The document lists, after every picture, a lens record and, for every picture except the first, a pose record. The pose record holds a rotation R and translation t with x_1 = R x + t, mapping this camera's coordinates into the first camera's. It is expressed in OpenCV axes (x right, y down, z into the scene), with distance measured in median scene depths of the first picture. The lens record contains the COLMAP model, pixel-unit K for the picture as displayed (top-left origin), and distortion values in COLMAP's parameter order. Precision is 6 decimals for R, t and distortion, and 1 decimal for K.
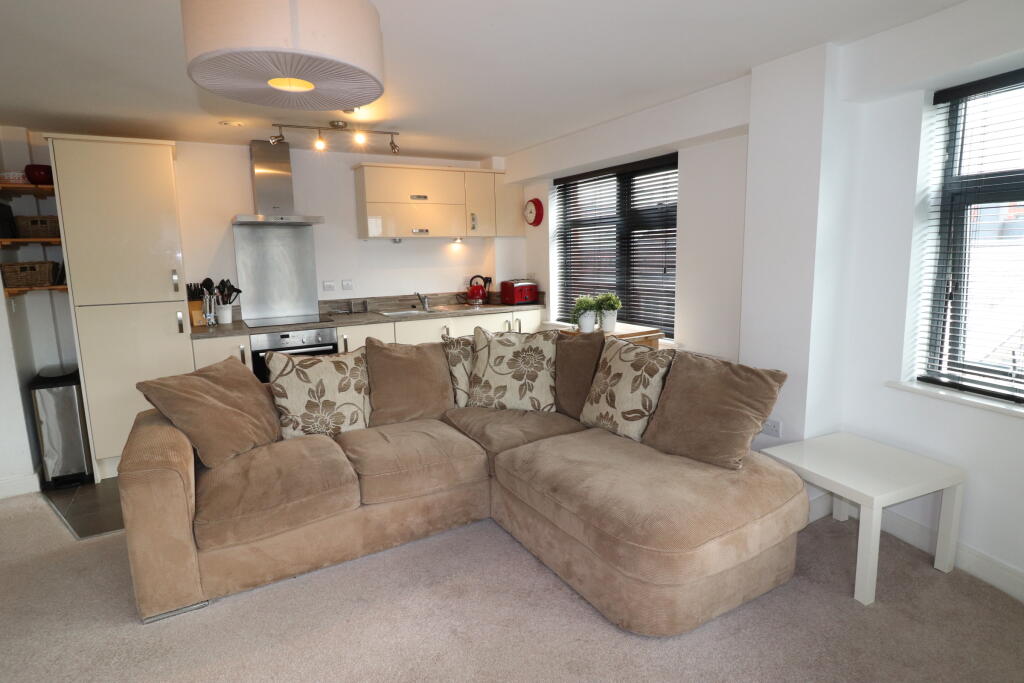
lens RADIAL K [[554.4, 0, 514.6], [0, 554.4, 340.7], [0, 0, 1]] dist [-0.003948, -0.002495]
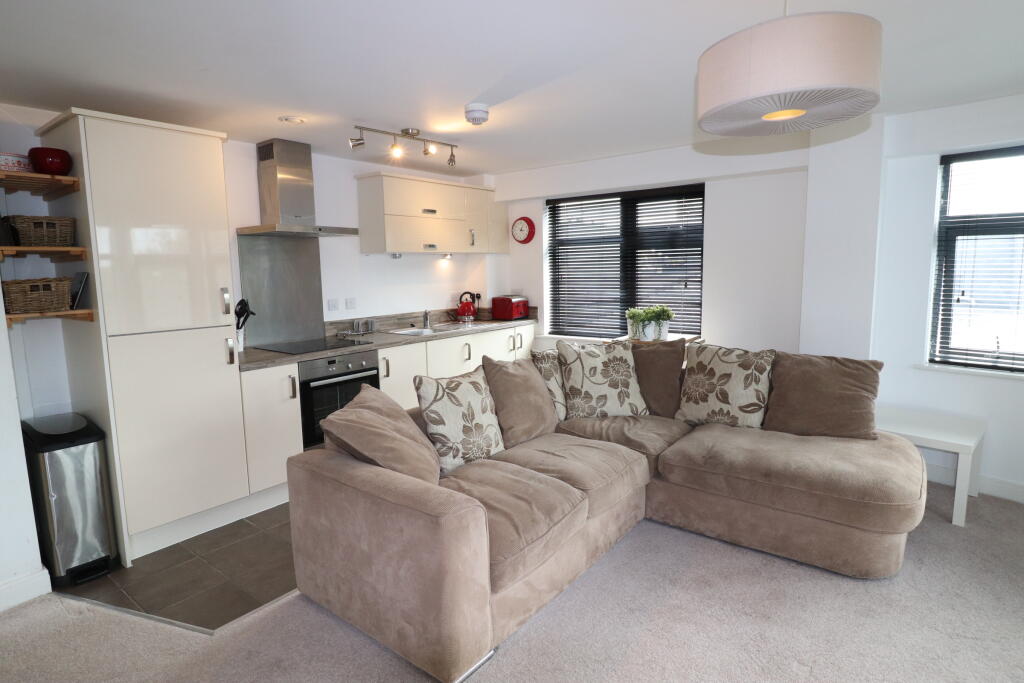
lens RADIAL K [[554.4, 0, 516.5], [0, 554.4, 339.0], [0, 0, 1]] dist [-0.003948, -0.002495]
pose [[0.926068, -0.043326, 0.374862, -0.563903], [0.055892, 0.998178, -0.022711, -0.009742], [-0.373195, 0.041983, 0.926802, 0.082906]]
